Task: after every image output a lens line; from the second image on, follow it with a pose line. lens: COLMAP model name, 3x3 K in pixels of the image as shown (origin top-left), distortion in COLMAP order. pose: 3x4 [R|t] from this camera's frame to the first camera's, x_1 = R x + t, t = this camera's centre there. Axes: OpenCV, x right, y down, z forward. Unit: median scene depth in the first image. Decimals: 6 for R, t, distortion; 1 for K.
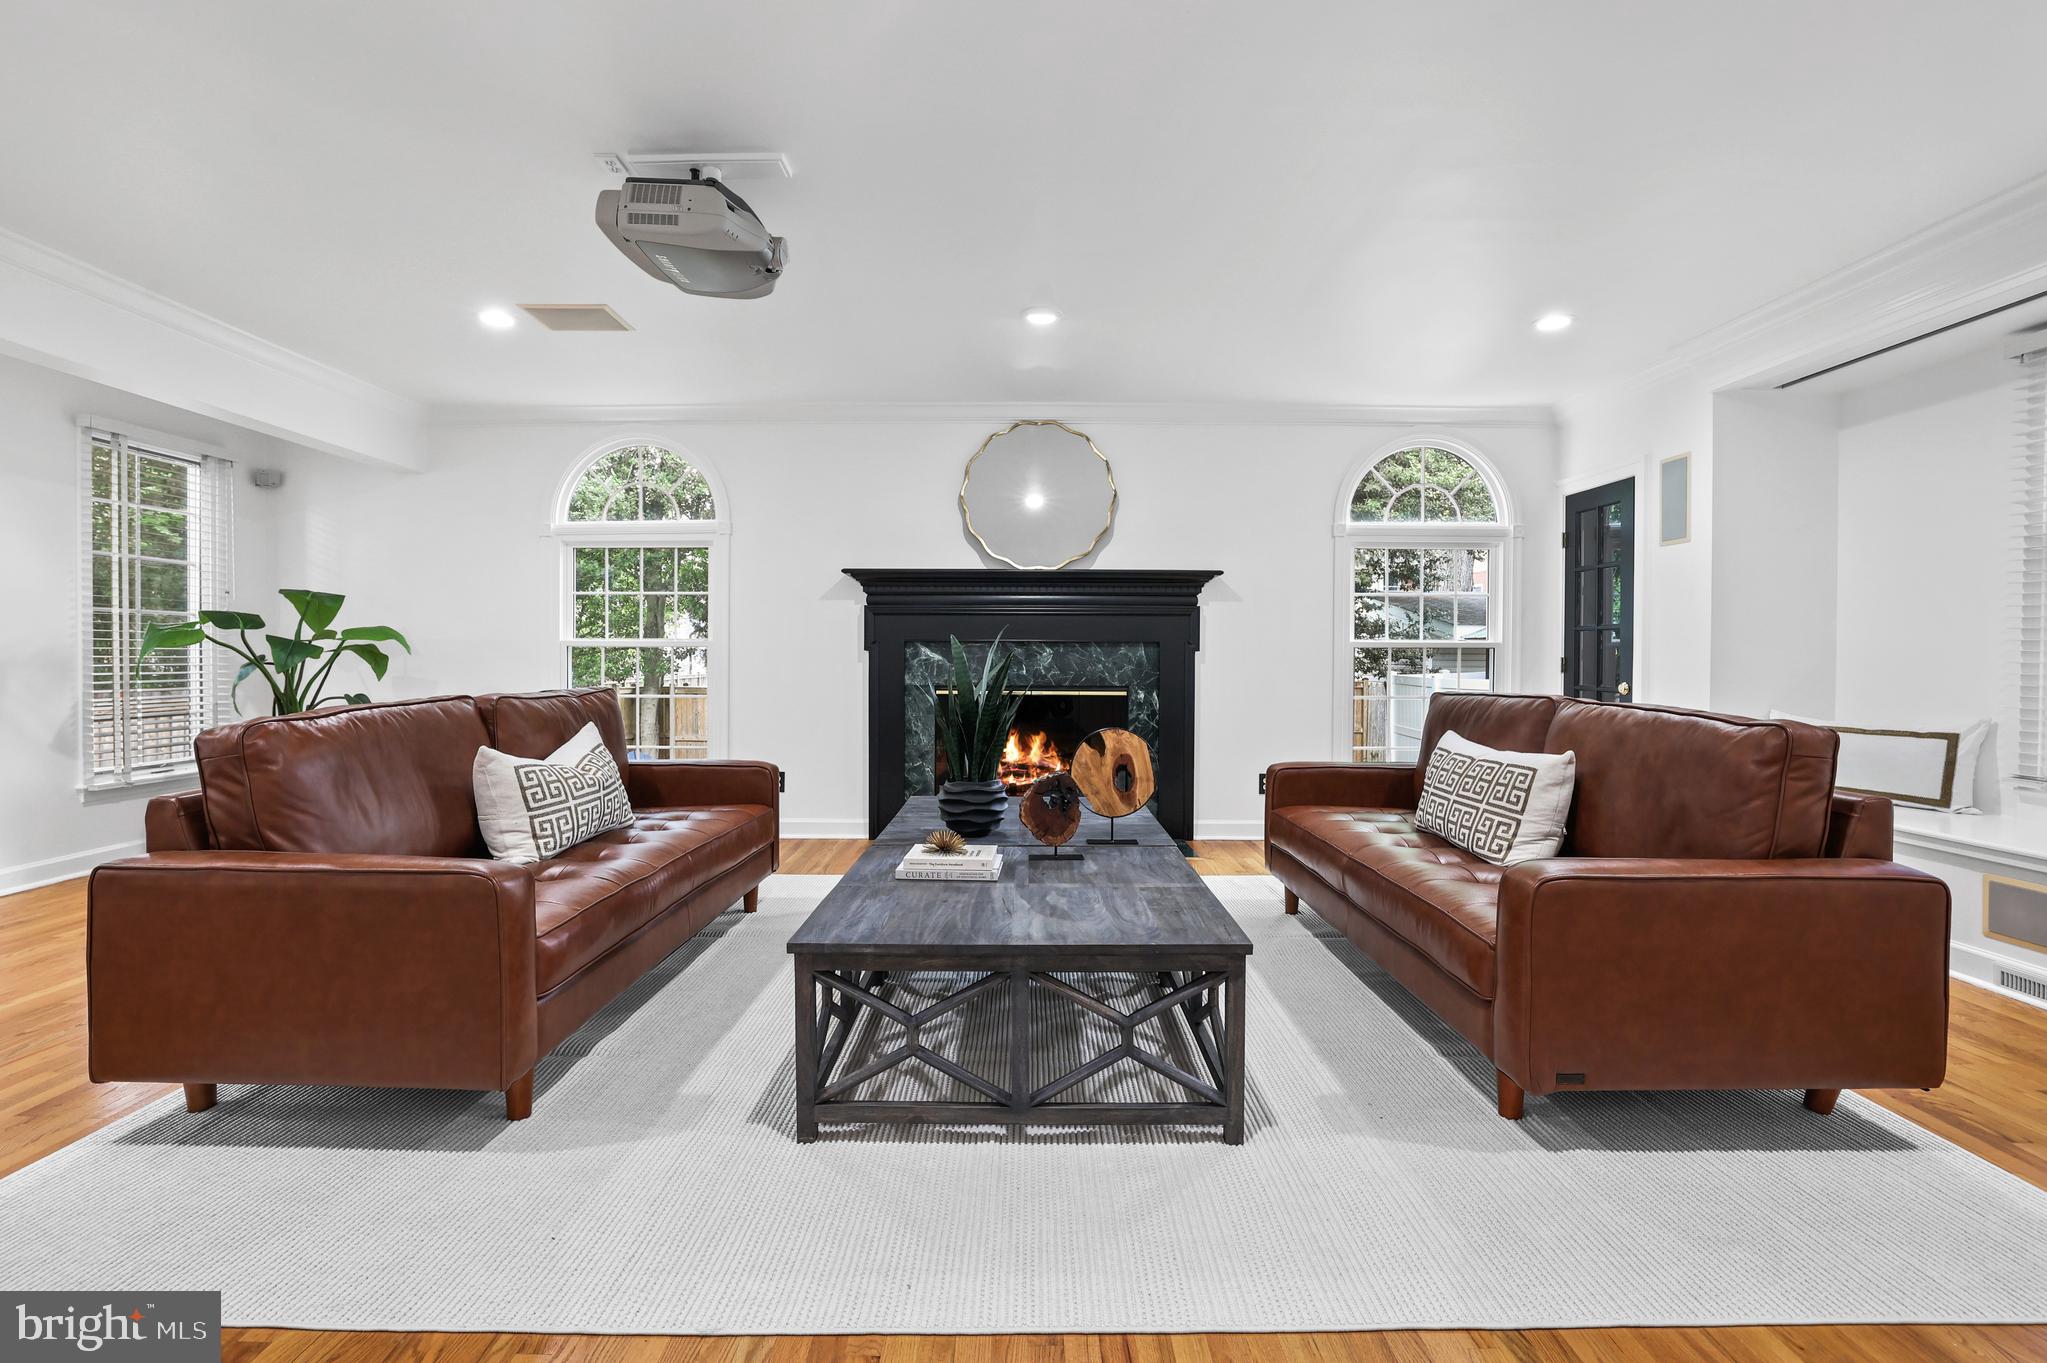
lens RADIAL K [[897.5, 0, 1027.2], [0, 897.5, 677.7], [0, 0, 1]] dist [-0.040858, 0.012179]
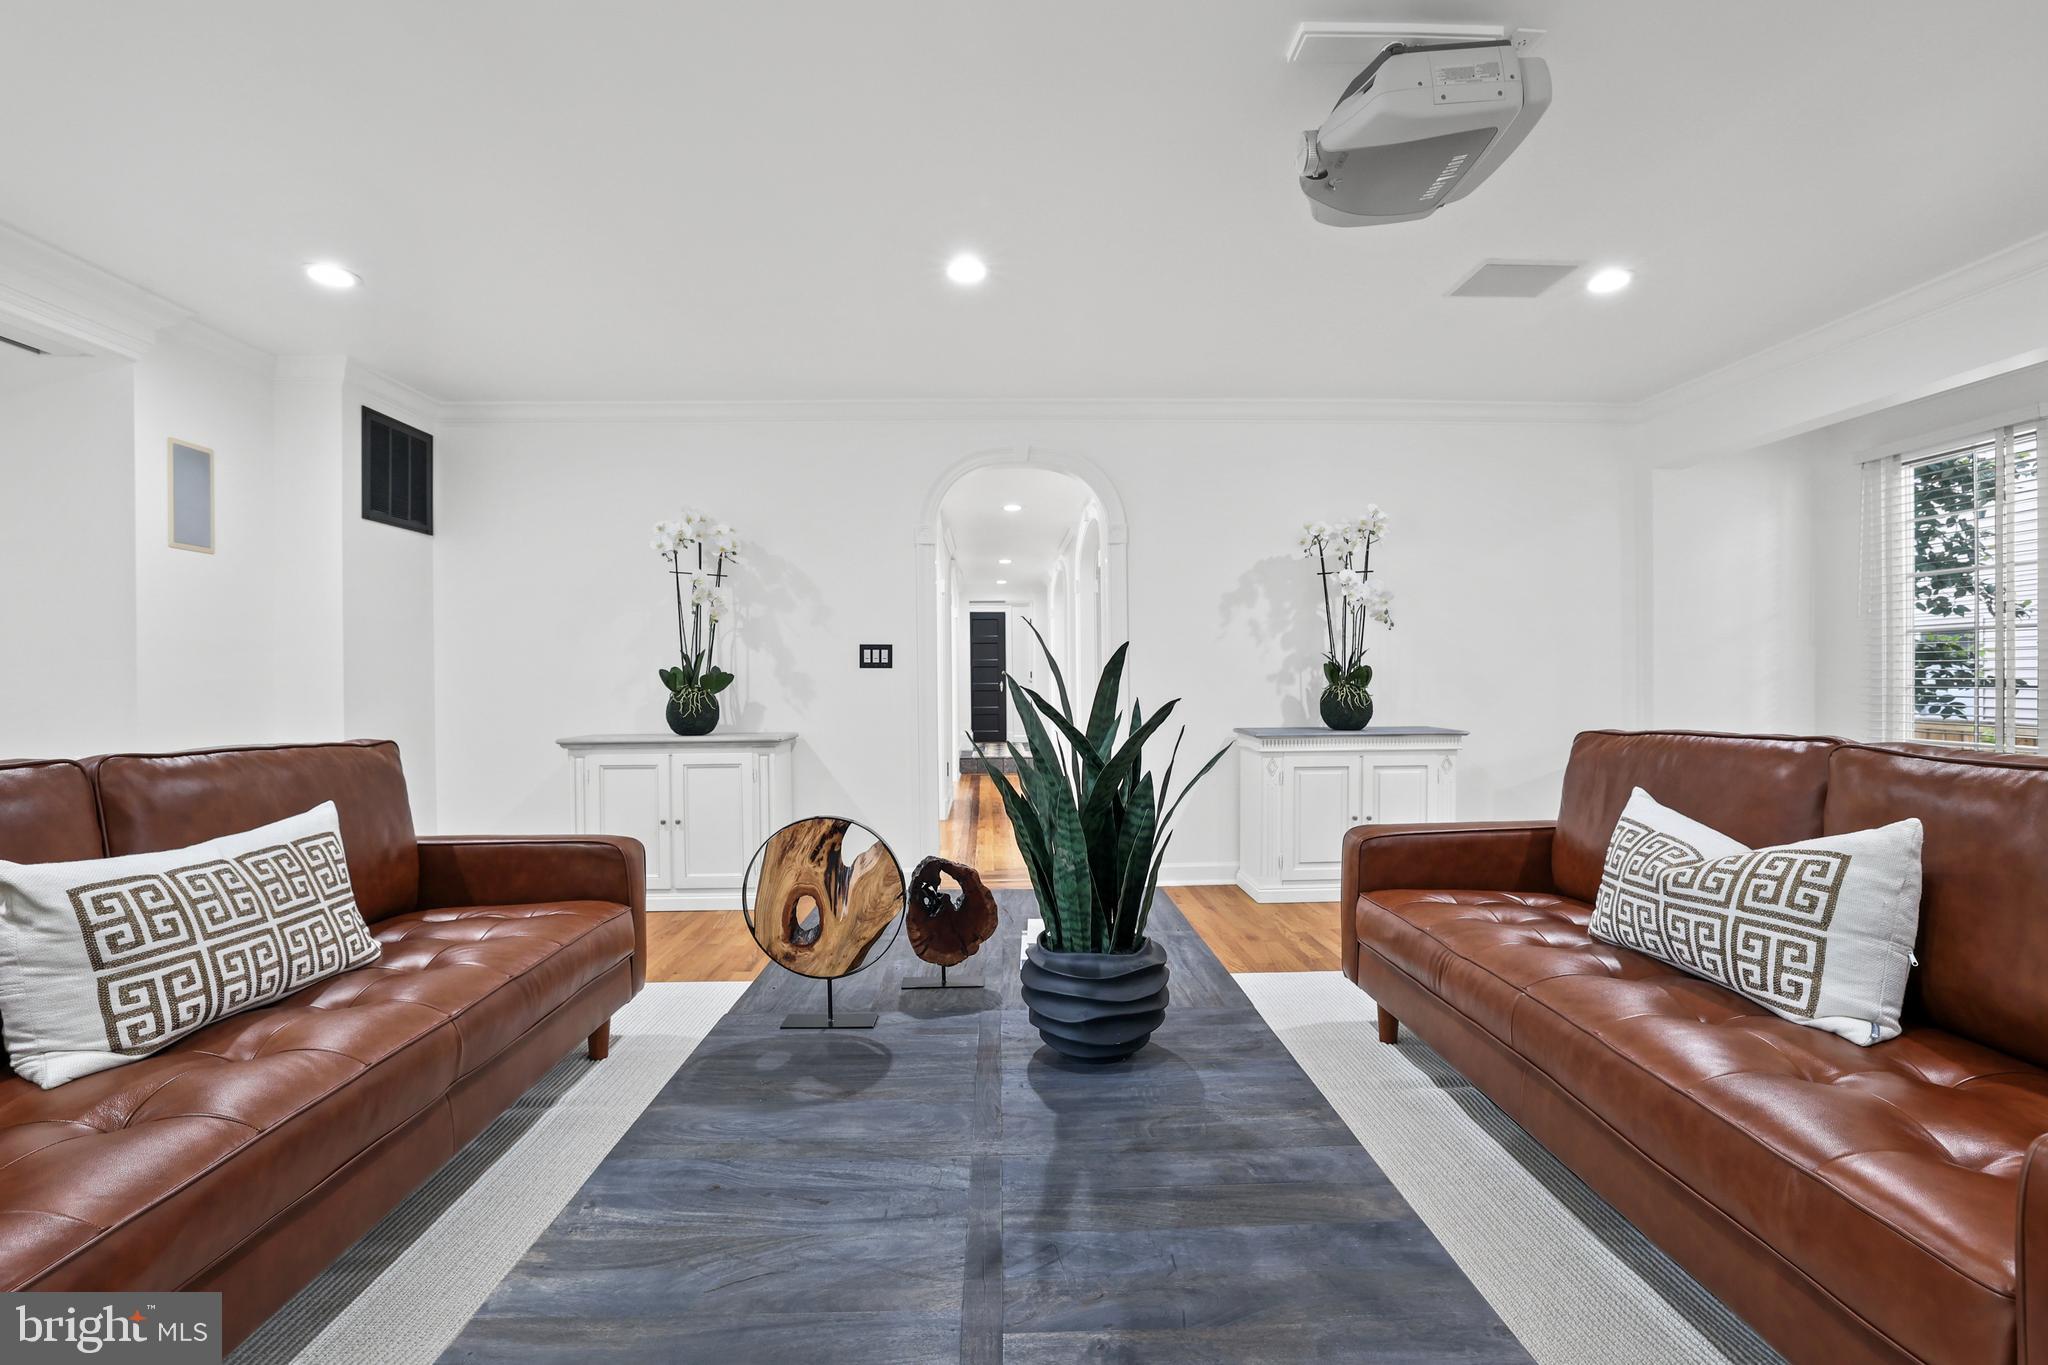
lens RADIAL K [[898.0, 0, 1007.6], [0, 898.0, 693.8], [0, 0, 1]] dist [-0.040858, 0.012179]
pose [[0.999663, -0.012881, 0.022523, -0.008768], [0.013297, 0.999742, -0.018422, -0.002406], [-0.022280, 0.018716, 0.999577, 0.409988]]
